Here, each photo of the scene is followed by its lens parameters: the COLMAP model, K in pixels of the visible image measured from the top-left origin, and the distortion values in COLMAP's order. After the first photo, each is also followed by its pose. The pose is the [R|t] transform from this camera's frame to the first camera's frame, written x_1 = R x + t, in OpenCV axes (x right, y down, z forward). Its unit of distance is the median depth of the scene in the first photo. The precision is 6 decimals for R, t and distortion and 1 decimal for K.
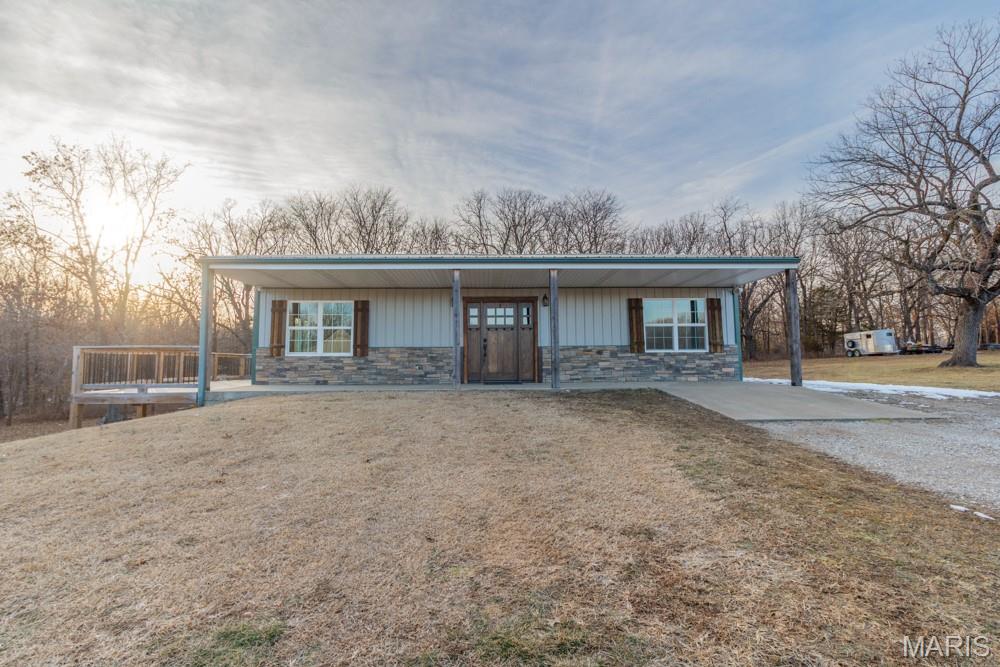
lens RADIAL K [[480.1, 0, 500.0], [0, 480.1, 333.5], [0, 0, 1]] dist [-0.000232, 0.000230]
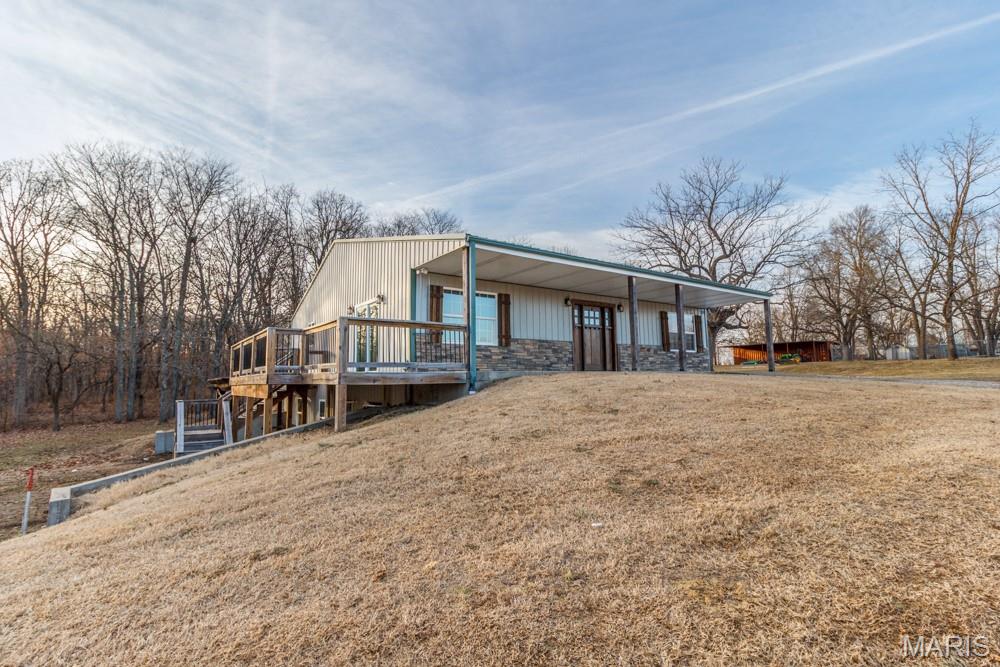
lens RADIAL K [[480.1, 0, 500.0], [0, 480.1, 333.5], [0, 0, 1]] dist [-0.000232, 0.000230]
pose [[0.836707, 0.049688, 0.545393, -0.853068], [-0.027513, 0.998432, -0.048754, 0.069376], [-0.546960, 0.025787, 0.836762, 0.117321]]
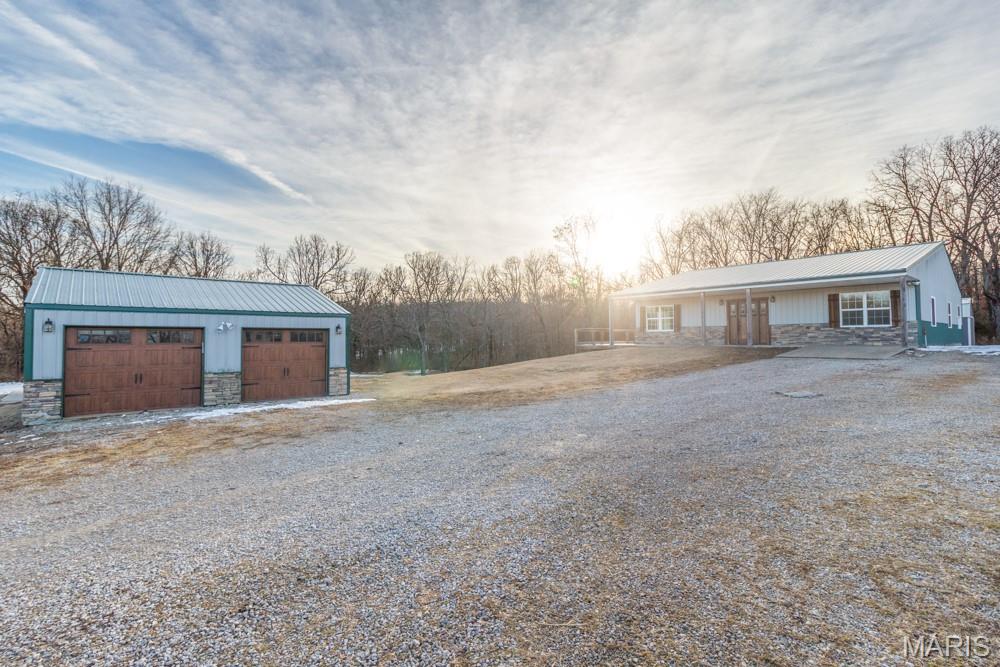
lens RADIAL K [[480.1, 0, 500.0], [0, 480.1, 333.5], [0, 0, 1]] dist [-0.000232, 0.000230]
pose [[0.629230, -0.005093, -0.777202, 0.837301], [0.051467, 0.998057, 0.035128, -0.055340], [0.775513, -0.062104, 0.628269, -0.908128]]
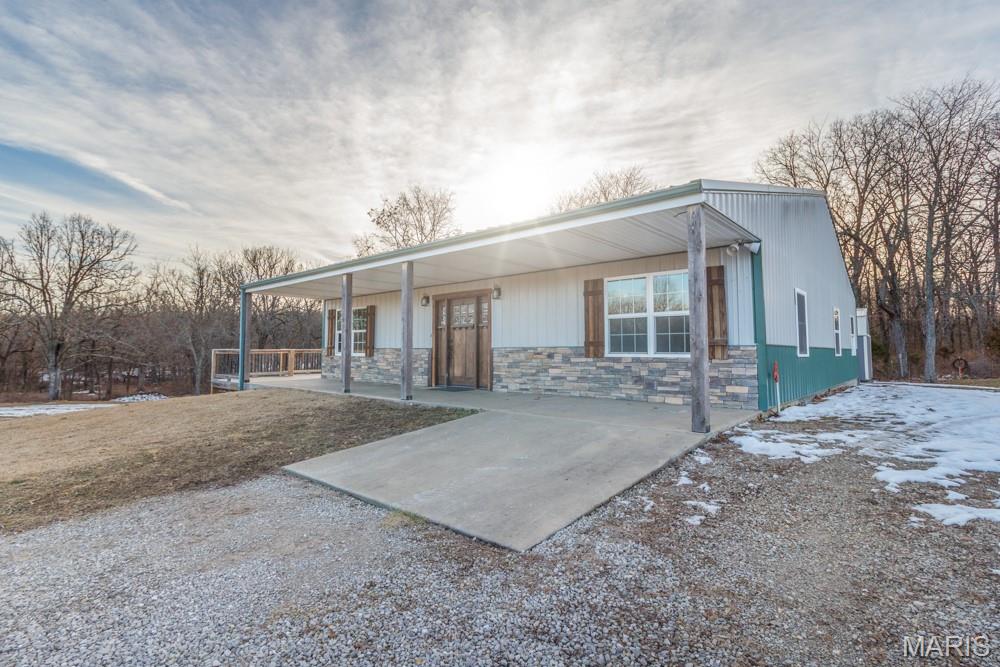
lens RADIAL K [[480.1, 0, 500.0], [0, 480.1, 333.5], [0, 0, 1]] dist [-0.000232, 0.000230]
pose [[0.725351, -0.017573, -0.688154, 0.667758], [0.038590, 0.999140, 0.015161, -0.010350], [0.687296, -0.037553, 0.725406, 0.396820]]
